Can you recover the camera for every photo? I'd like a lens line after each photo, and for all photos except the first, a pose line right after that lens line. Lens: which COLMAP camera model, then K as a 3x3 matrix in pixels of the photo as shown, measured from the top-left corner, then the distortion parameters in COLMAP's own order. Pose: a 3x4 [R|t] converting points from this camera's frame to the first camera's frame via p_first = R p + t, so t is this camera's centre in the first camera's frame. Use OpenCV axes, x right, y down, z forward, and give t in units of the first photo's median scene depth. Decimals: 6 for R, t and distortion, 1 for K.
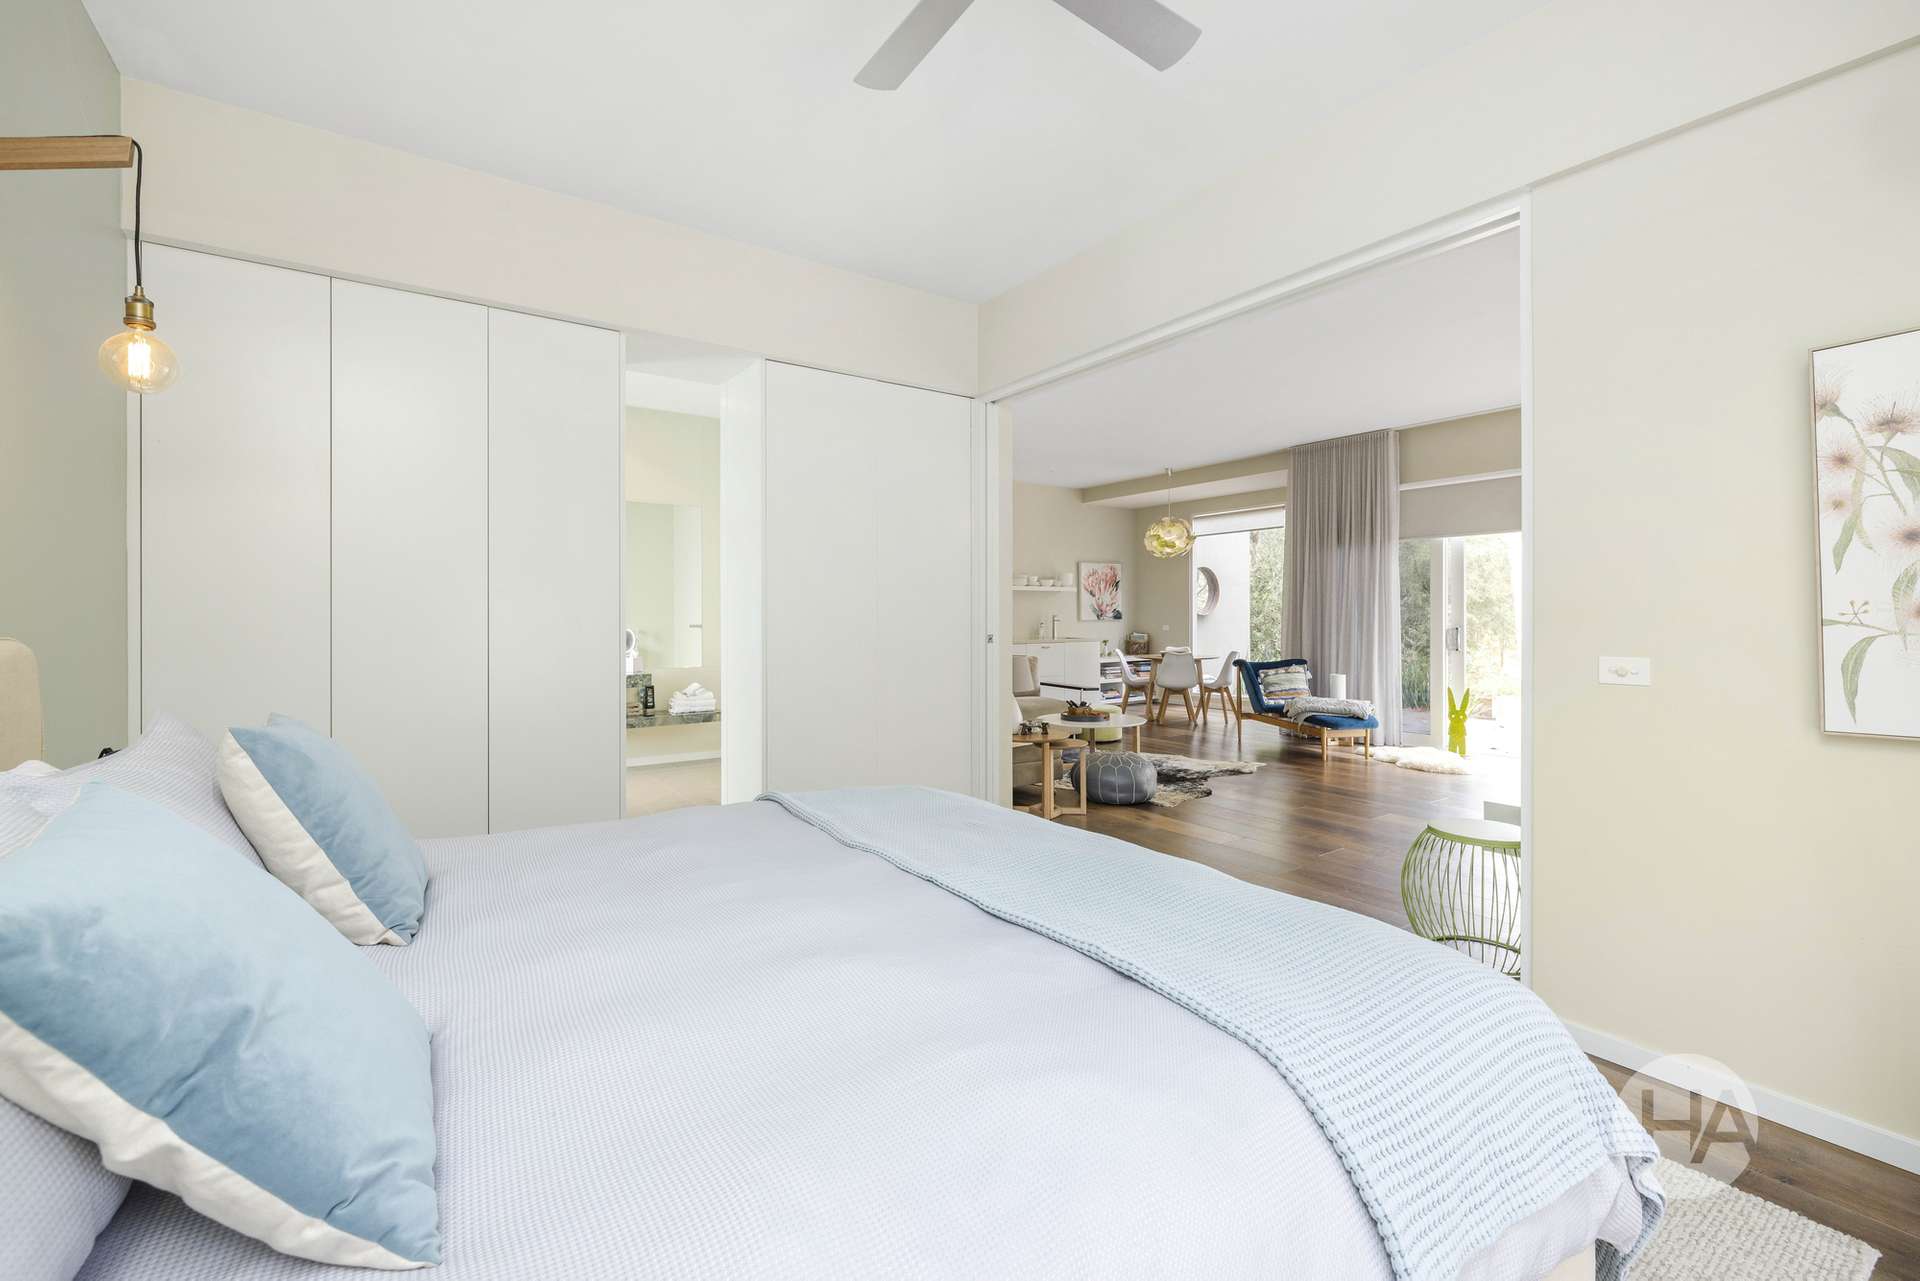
lens RADIAL K [[822.6, 0, 952.5], [0, 822.6, 617.4], [0, 0, 1]] dist [0.000086, -0.000408]
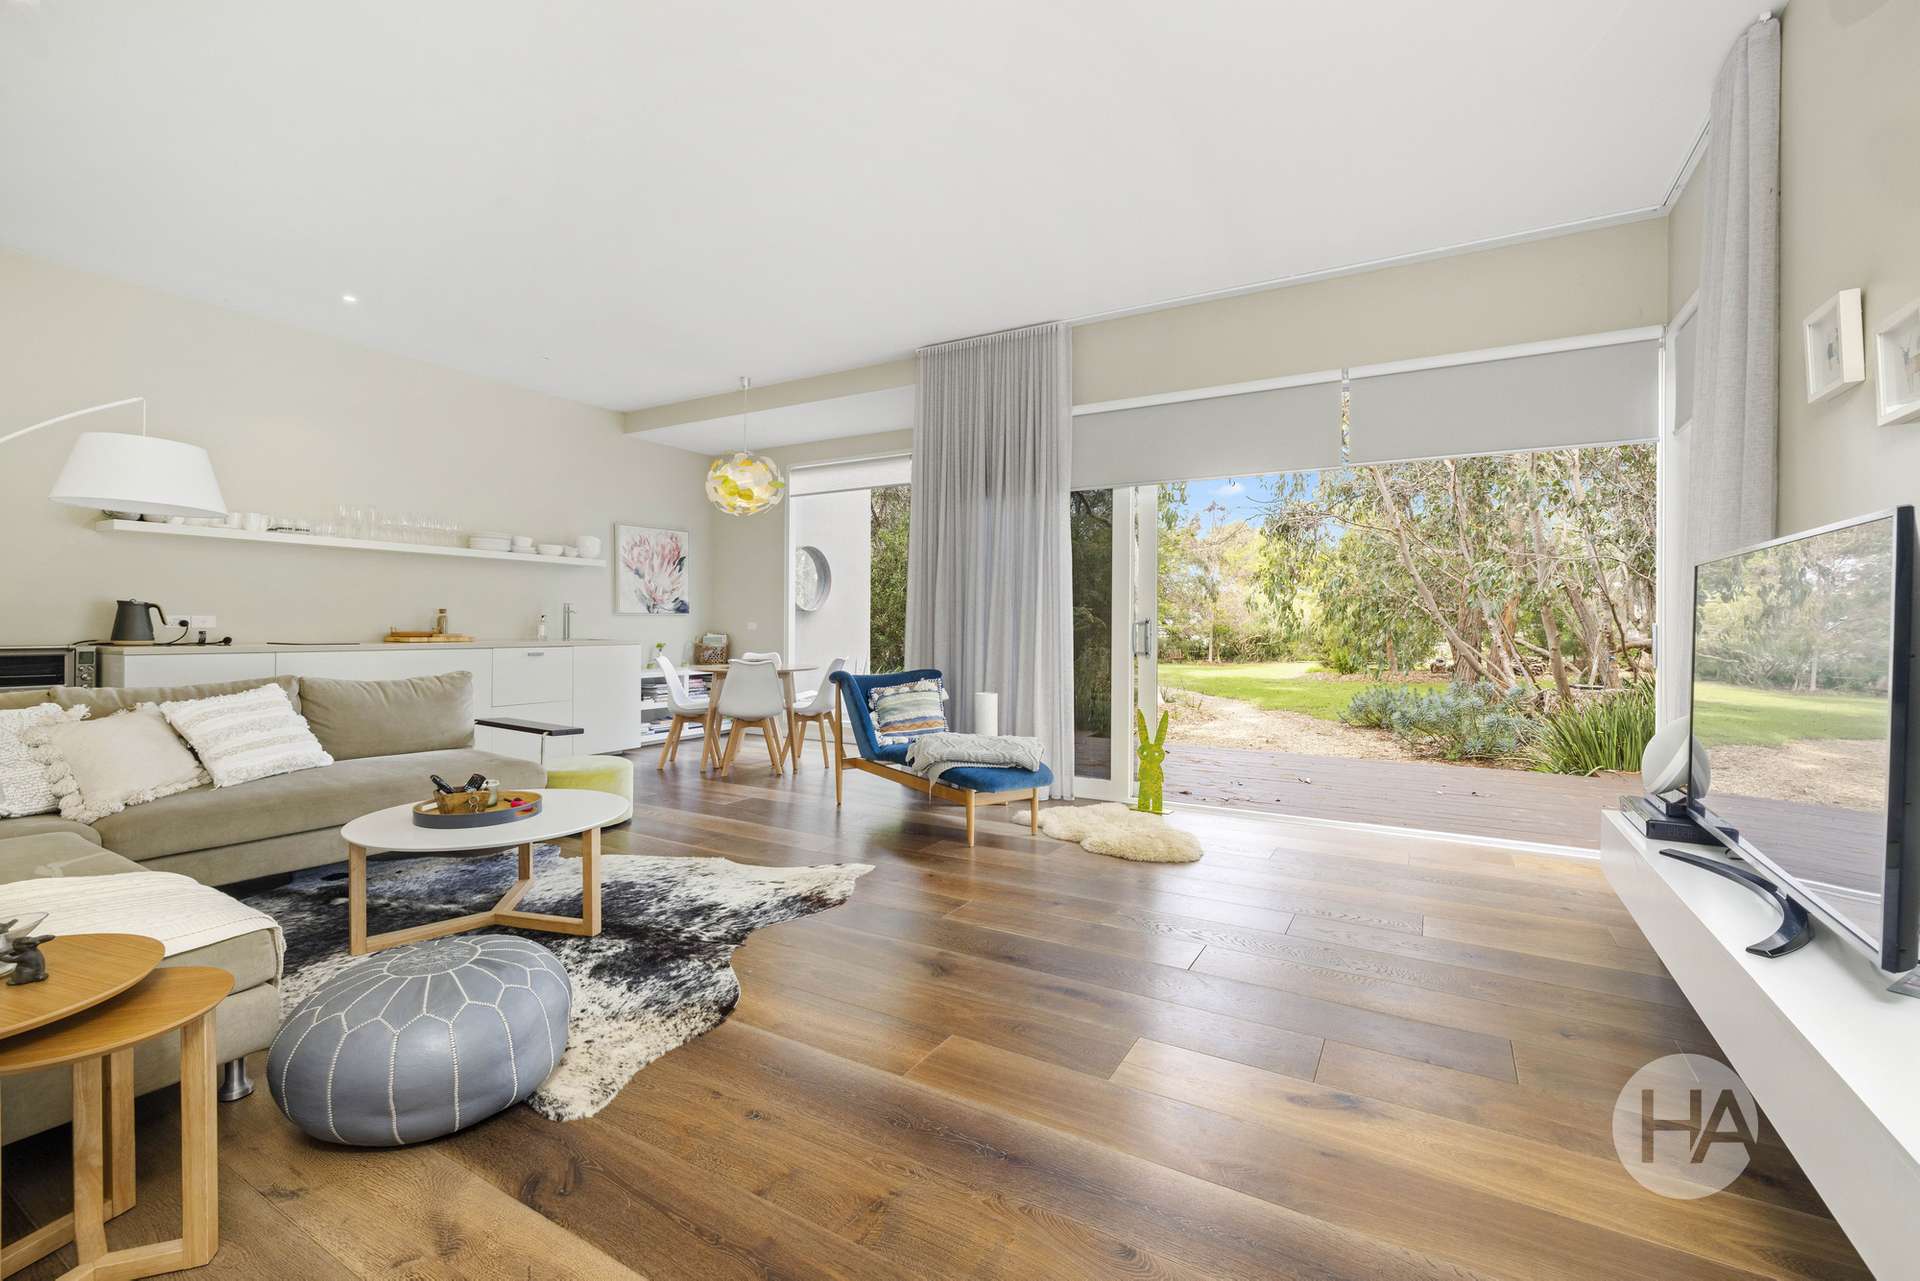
lens RADIAL K [[822.6, 0, 957.2], [0, 822.6, 638.7], [0, 0, 1]] dist [0.000086, -0.000408]
pose [[0.905757, 0.002991, 0.423788, 0.168519], [-0.008955, 0.999887, 0.012080, 0.018373], [-0.423704, -0.014737, 0.905681, 0.409997]]
